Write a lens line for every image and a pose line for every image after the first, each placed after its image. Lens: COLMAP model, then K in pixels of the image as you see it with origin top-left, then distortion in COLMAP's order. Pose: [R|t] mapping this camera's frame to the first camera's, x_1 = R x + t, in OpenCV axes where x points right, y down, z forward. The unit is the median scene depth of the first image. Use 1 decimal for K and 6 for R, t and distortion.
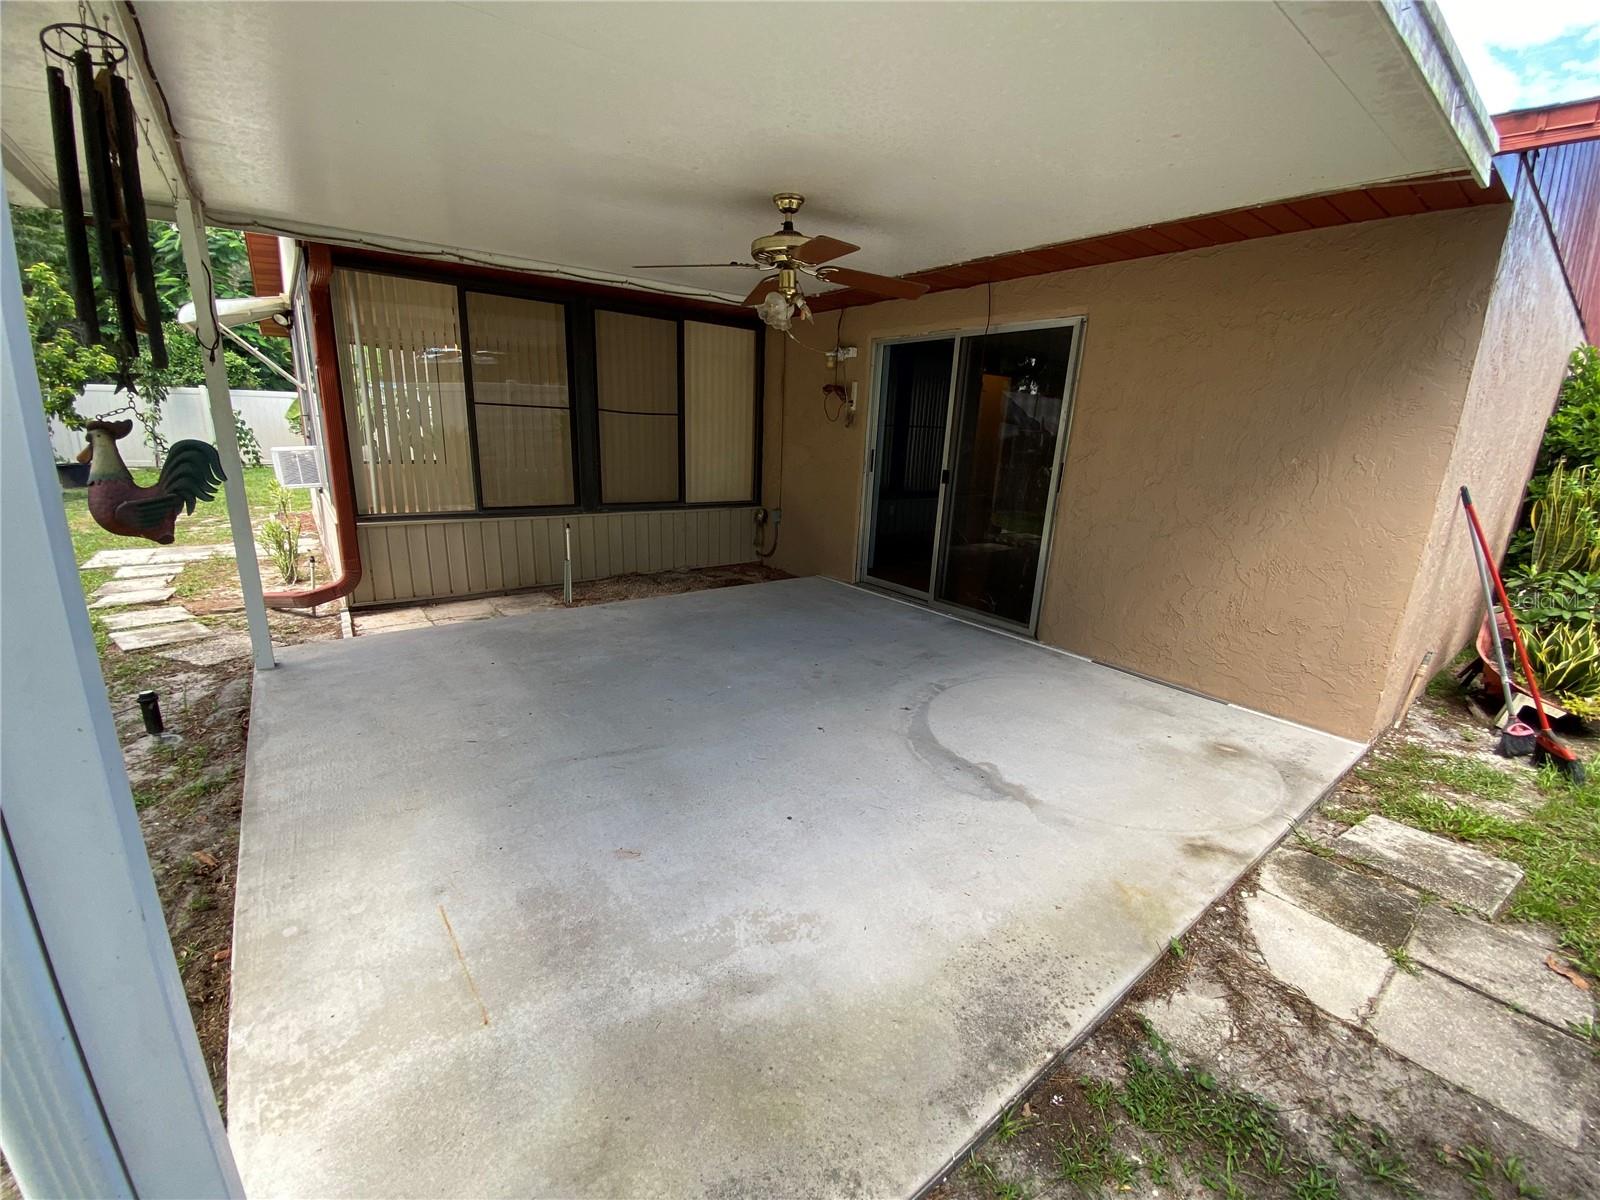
lens RADIAL K [[643.8, 0, 800.0], [0, 643.8, 600.0], [0, 0, 1]] dist [0.019981, -0.019971]
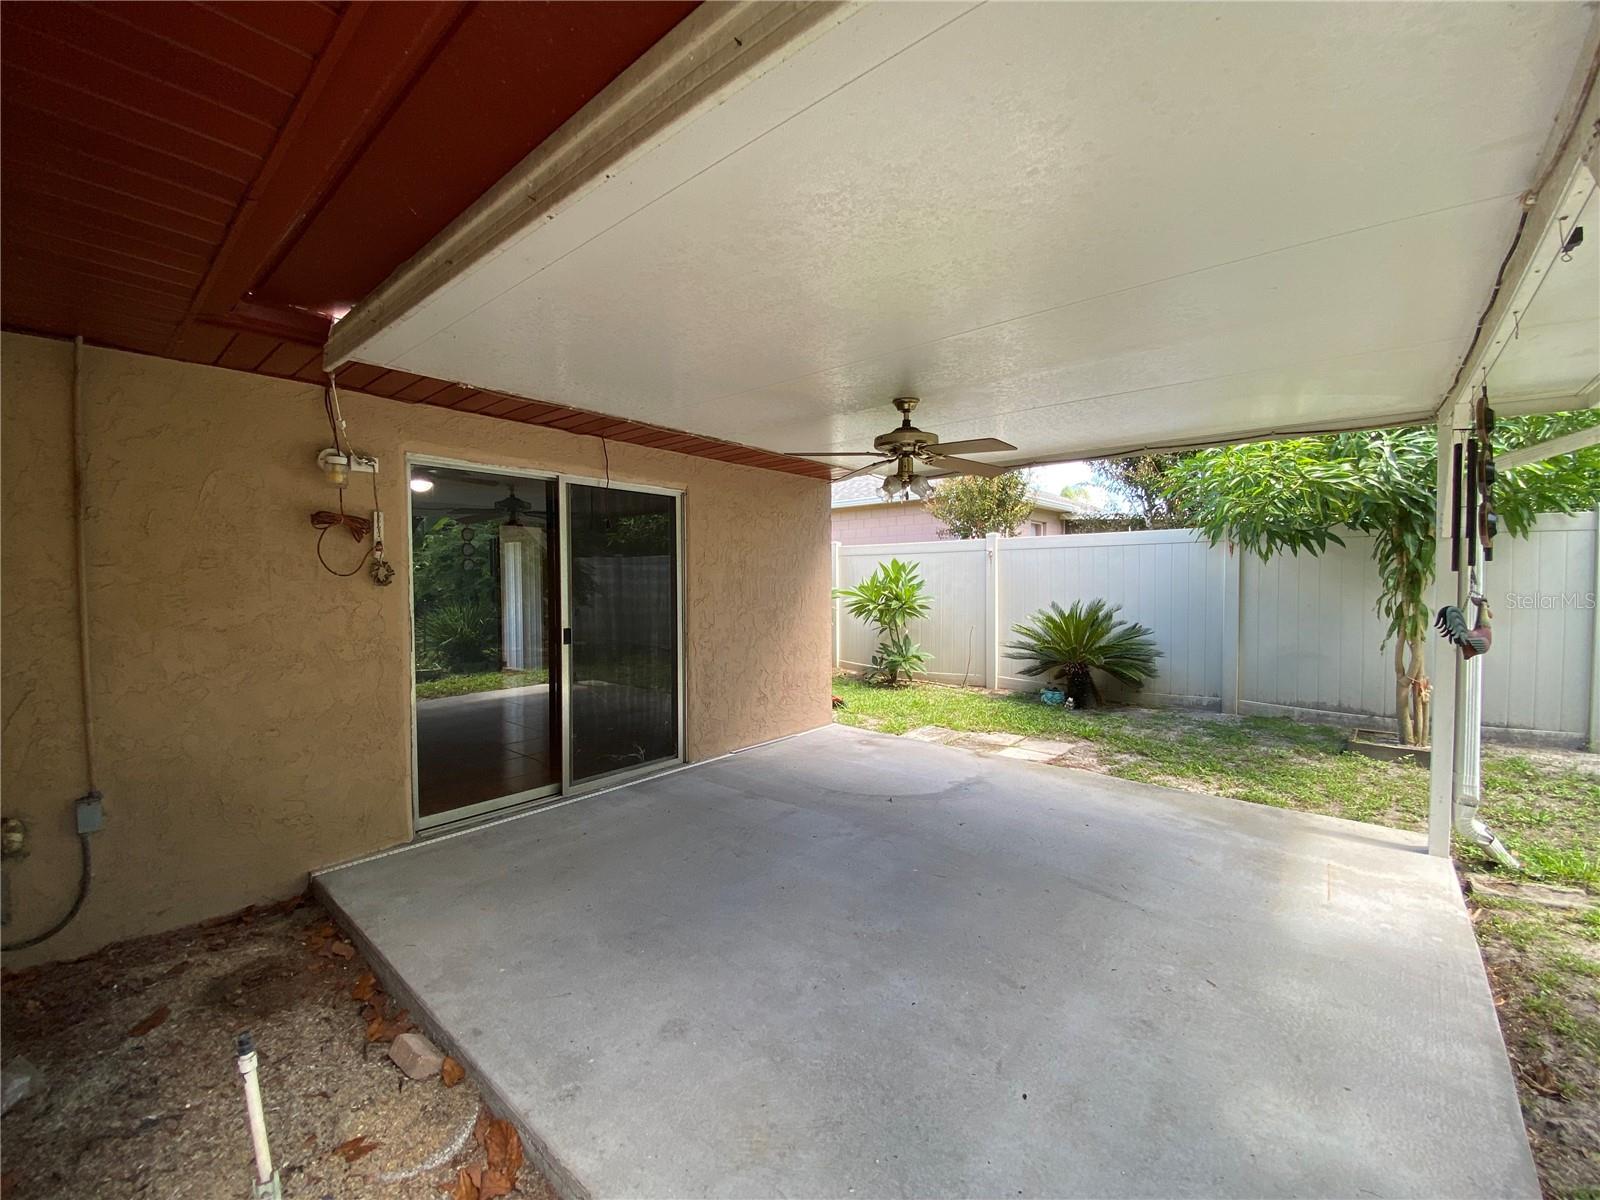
lens RADIAL K [[647.5, 0, 792.4], [0, 647.5, 588.3], [0, 0, 1]] dist [0.025023, -0.020650]
pose [[-0.195790, -0.055702, 0.979063, -0.864122], [0.247092, 0.963371, 0.104222, -0.348055], [-0.949006, 0.262324, -0.174855, 1.110078]]
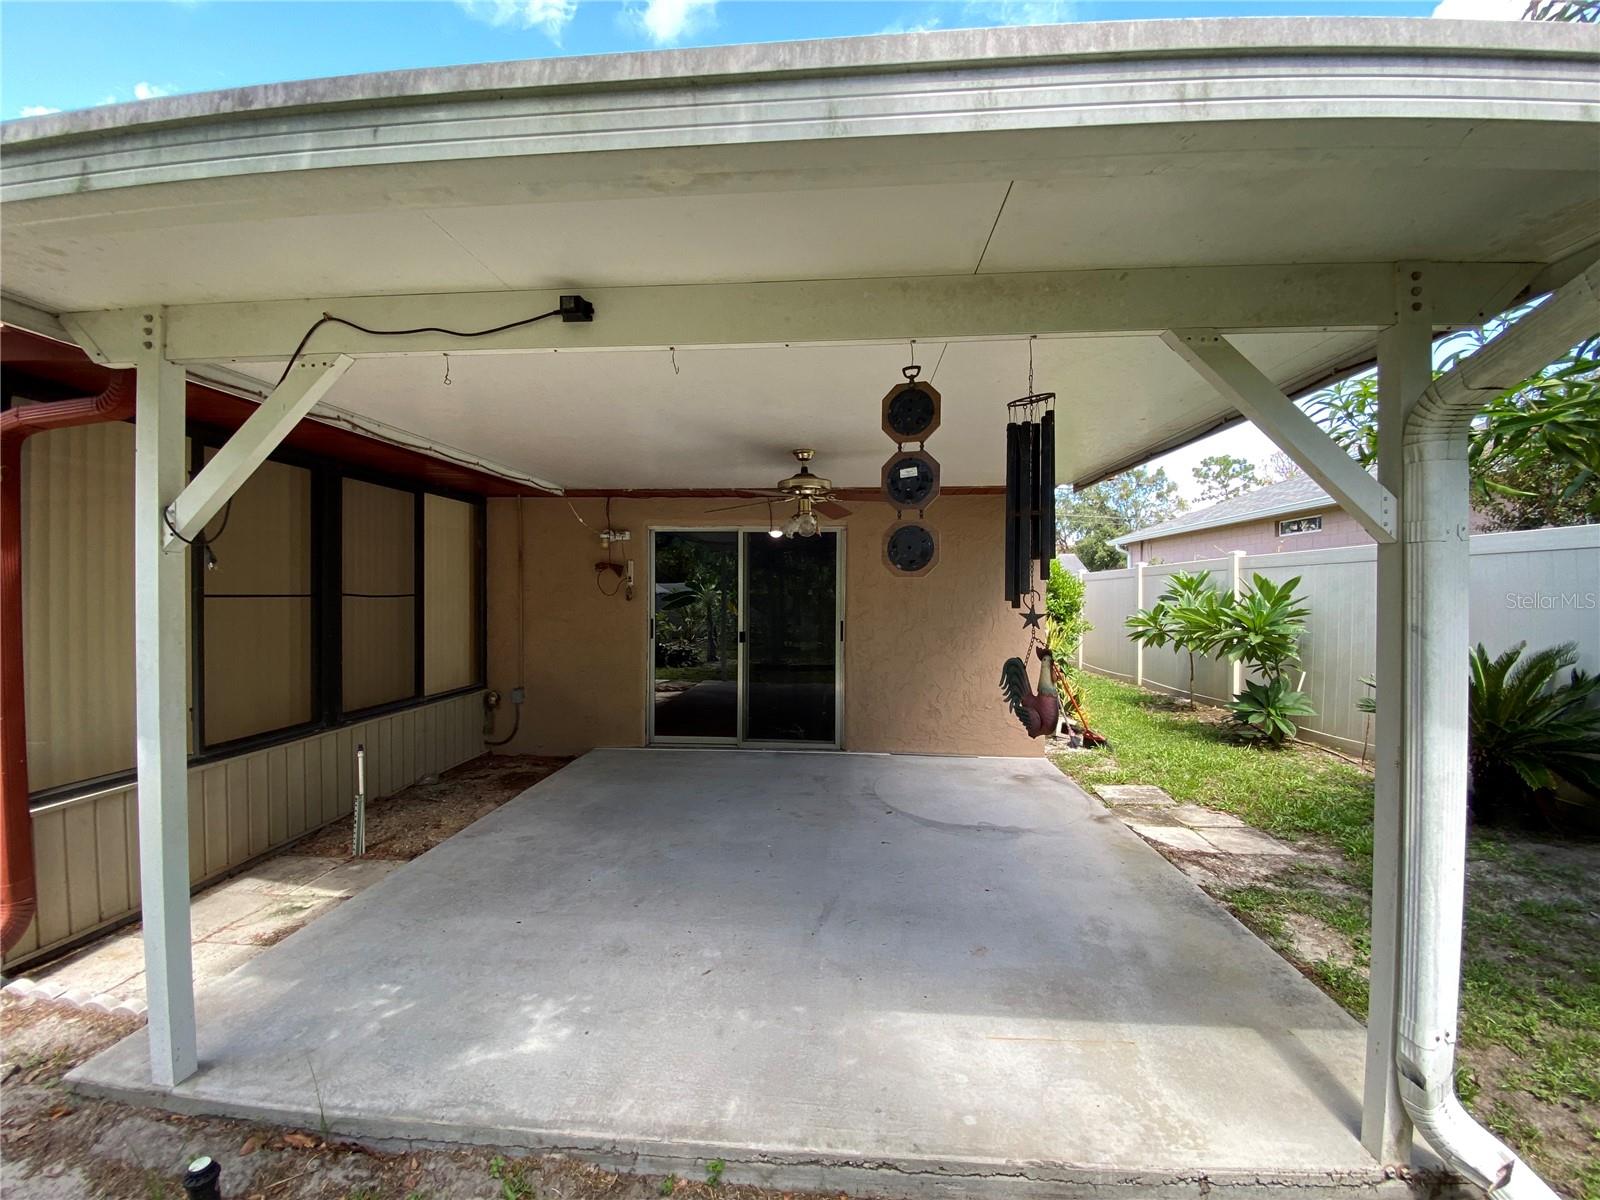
lens RADIAL K [[640.0, 0, 802.1], [0, 640.0, 588.9], [0, 0, 1]] dist [0.040688, -0.035236]
pose [[0.663970, -0.032151, 0.747068, -0.790314], [0.212512, 0.965992, -0.147301, -0.100251], [-0.716925, 0.256565, 0.648222, 0.136348]]
